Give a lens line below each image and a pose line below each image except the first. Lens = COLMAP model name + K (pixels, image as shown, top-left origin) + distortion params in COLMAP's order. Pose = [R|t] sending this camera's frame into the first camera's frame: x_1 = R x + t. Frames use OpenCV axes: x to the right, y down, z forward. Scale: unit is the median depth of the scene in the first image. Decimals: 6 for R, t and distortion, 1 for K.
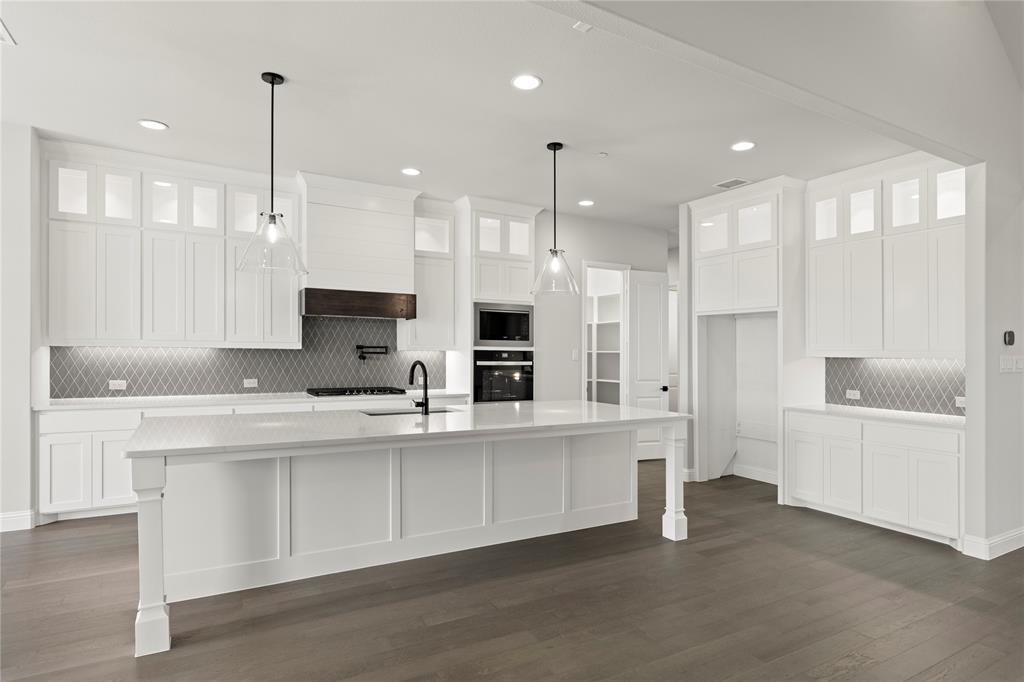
lens RADIAL K [[556.3, 0, 512.1], [0, 556.3, 354.0], [0, 0, 1]] dist [0.000946, 0.000442]
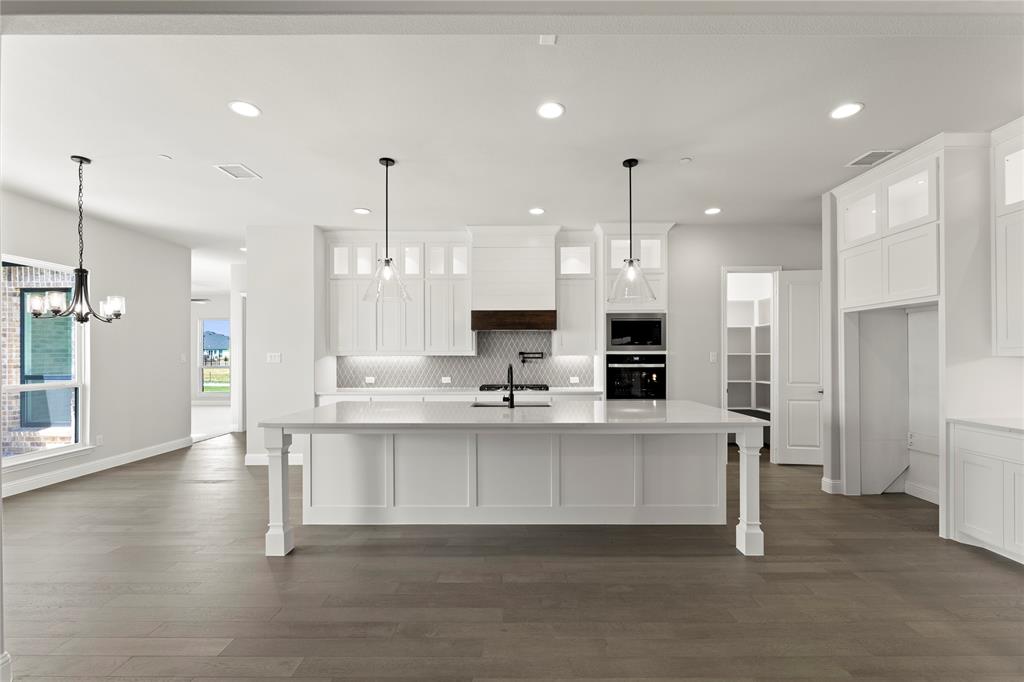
lens RADIAL K [[428.9, 0, 523.9], [0, 428.9, 359.6], [0, 0, 1]] dist [-0.000009, 0.000005]
pose [[0.870146, -0.009753, -0.492698, 0.251977], [0.010769, 0.999942, -0.000775, 0.003147], [0.492676, -0.004631, 0.870200, 0.147910]]
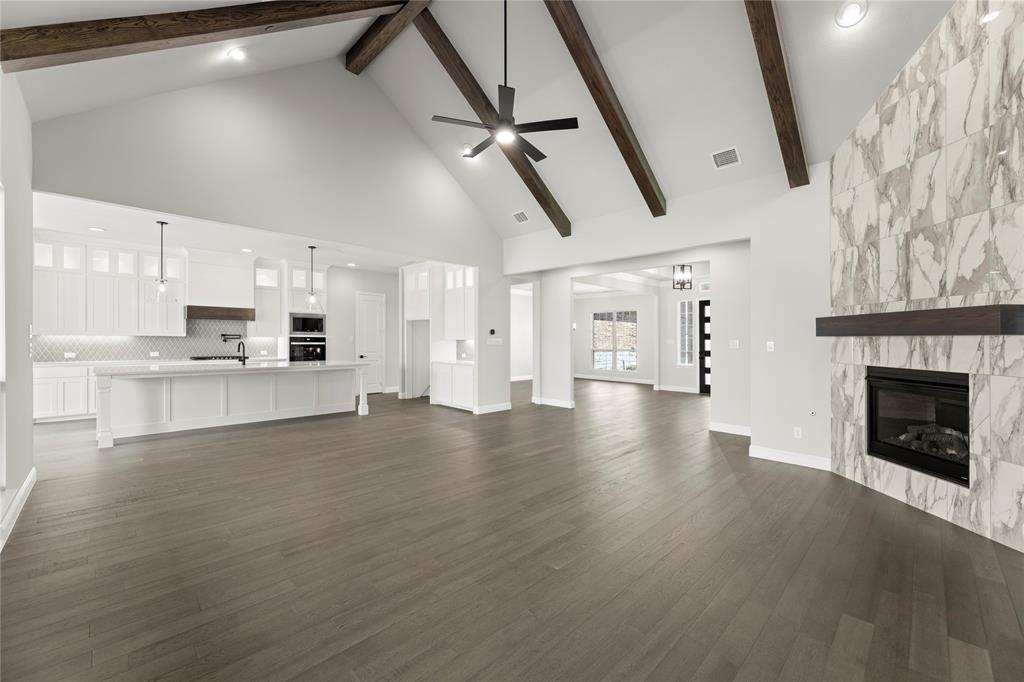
lens RADIAL K [[408.1, 0, 511.5], [0, 408.1, 339.6], [0, 0, 1]] dist [0.001785, 0.000274]
pose [[0.965477, -0.002759, 0.260475, 0.356687], [0.003237, 0.999994, -0.001407, 0.008804], [-0.260470, 0.002201, 0.965479, -0.690944]]
